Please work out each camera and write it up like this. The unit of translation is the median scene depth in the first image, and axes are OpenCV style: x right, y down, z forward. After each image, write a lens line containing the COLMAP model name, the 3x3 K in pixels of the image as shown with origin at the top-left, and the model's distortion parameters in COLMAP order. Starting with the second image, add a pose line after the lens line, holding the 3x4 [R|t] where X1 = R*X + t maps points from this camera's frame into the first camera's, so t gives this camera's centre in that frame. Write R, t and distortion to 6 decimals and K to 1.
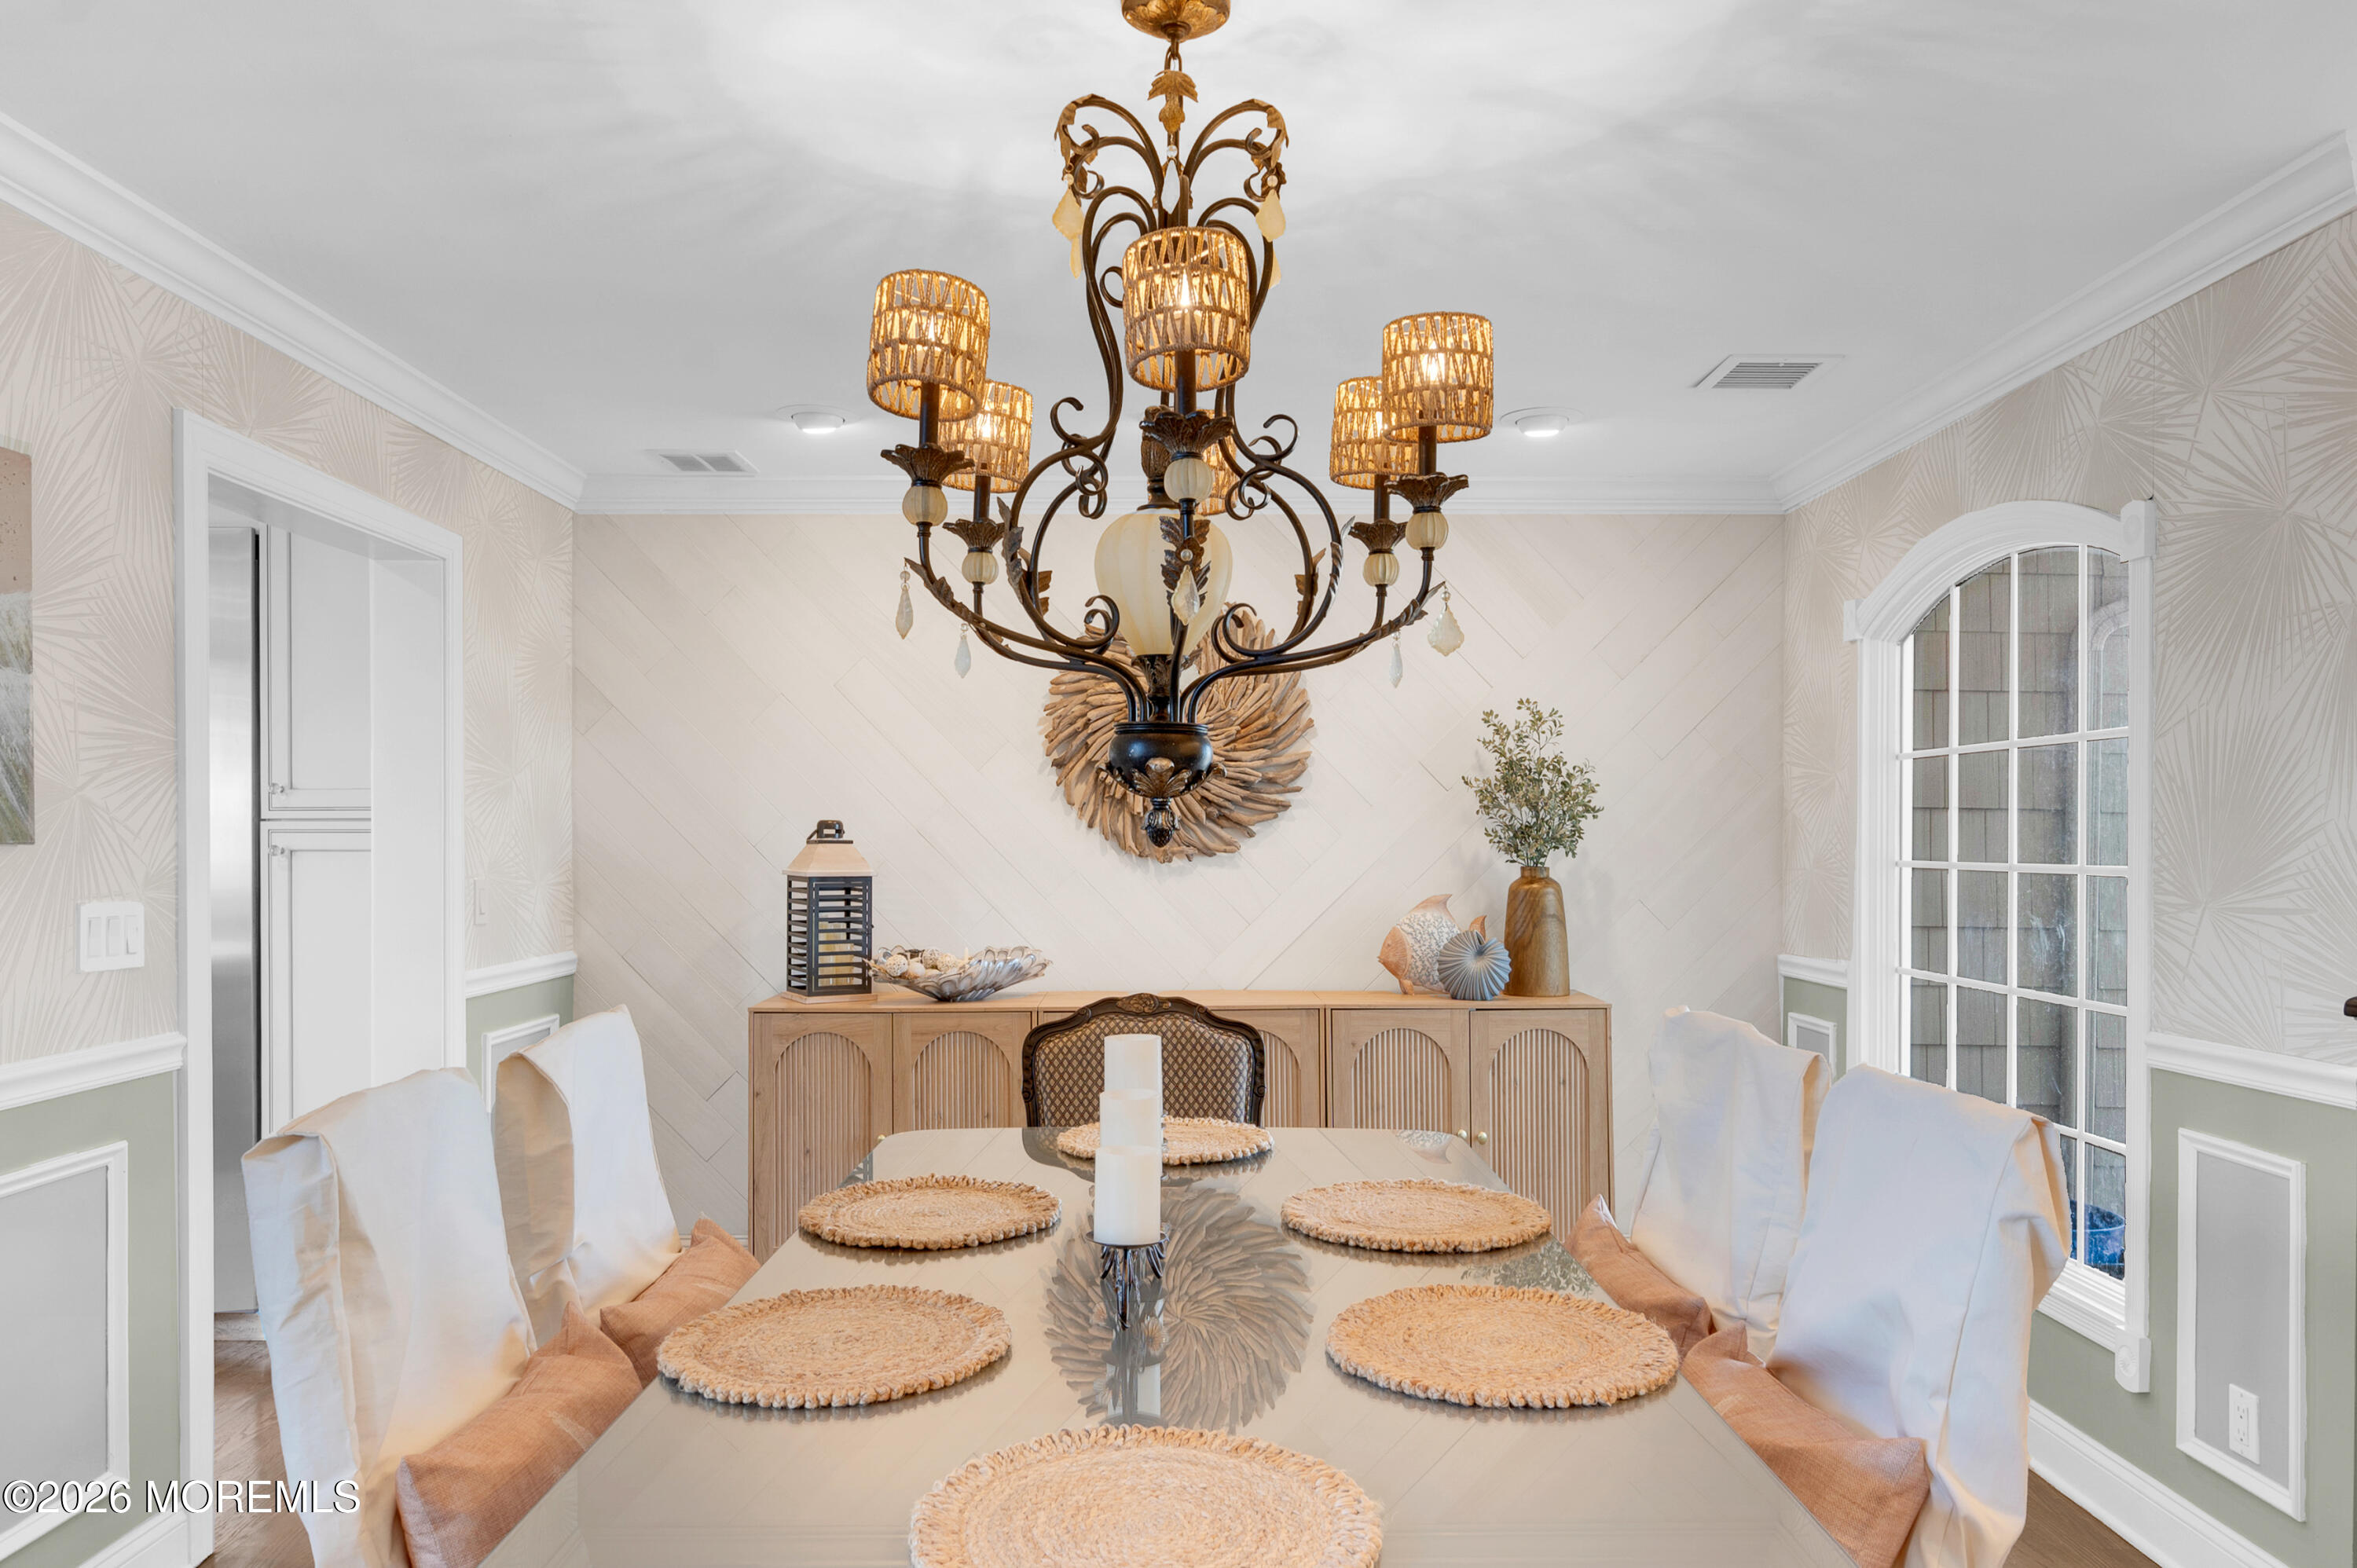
lens RADIAL K [[1550.6, 0, 1181.8], [0, 1550.6, 855.4], [0, 0, 1]] dist [0.000558, -0.000716]
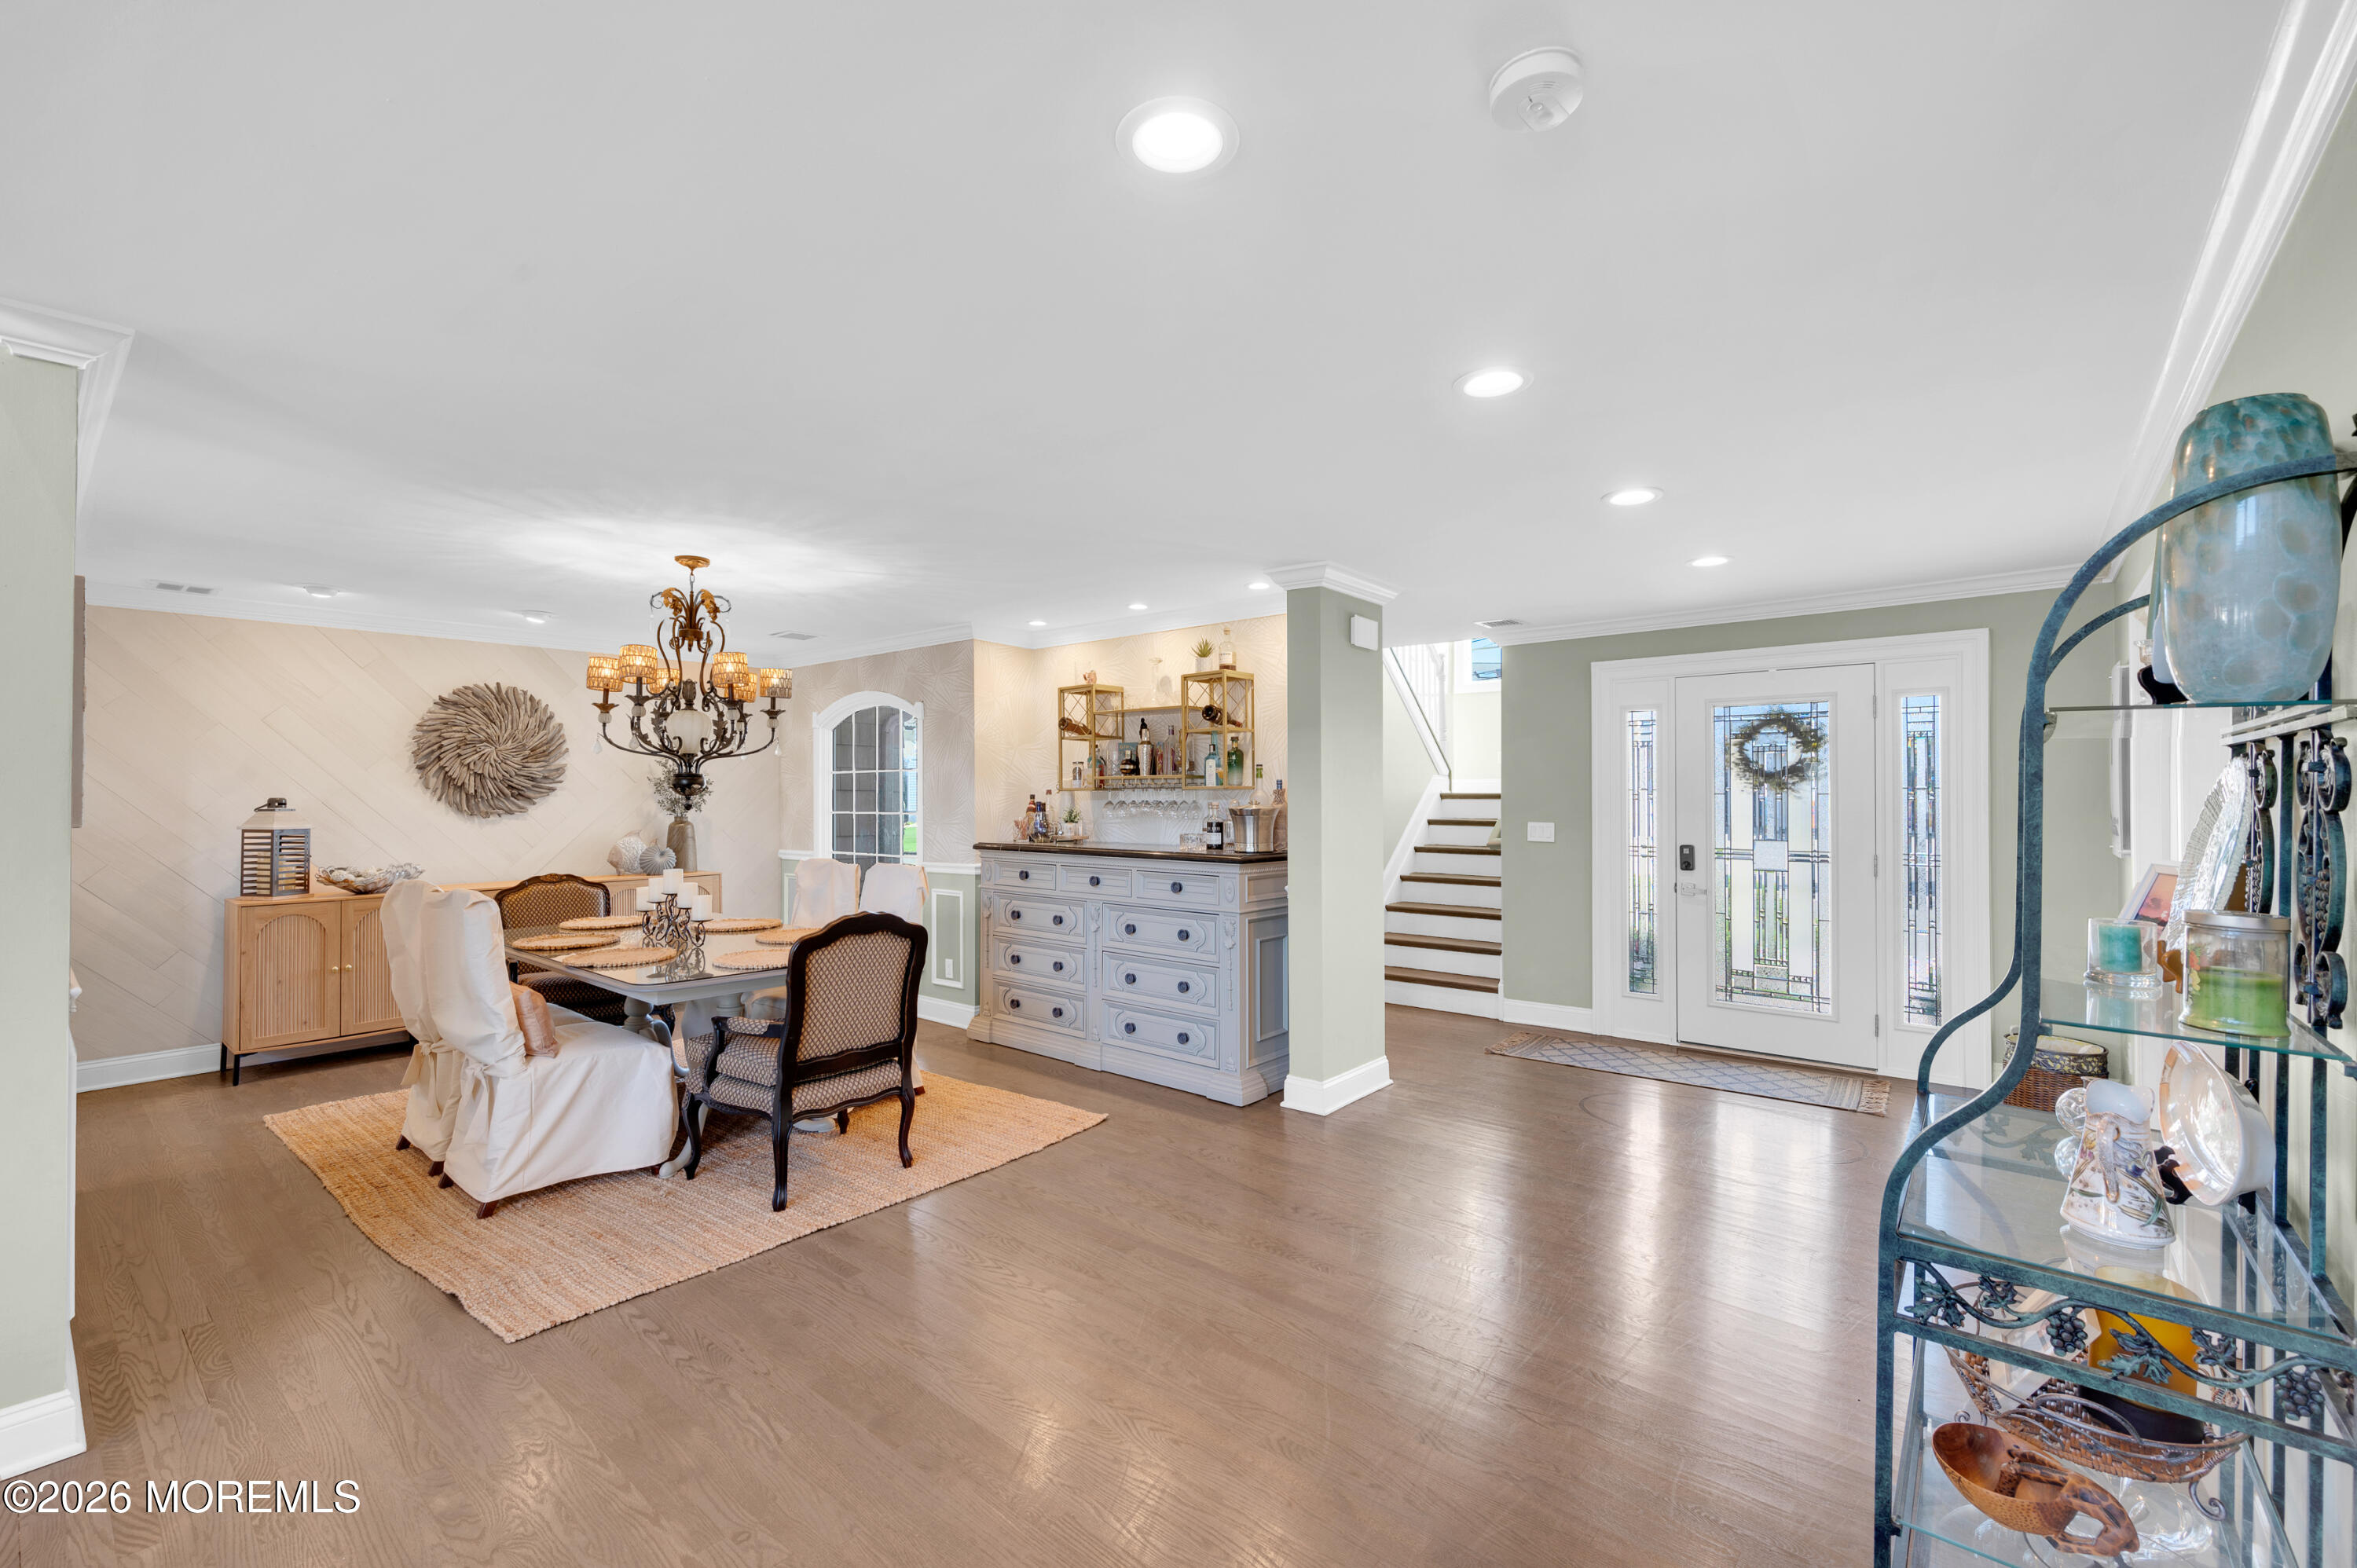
lens RADIAL K [[995.8, 0, 1179.9], [0, 995.8, 777.5], [0, 0, 1]] dist [0.001312, 0.000173]
pose [[0.647566, 0.010746, 0.761934, -0.429696], [0.012487, 0.999617, -0.024711, -0.004911], [-0.761907, 0.025516, 0.647183, -0.534171]]
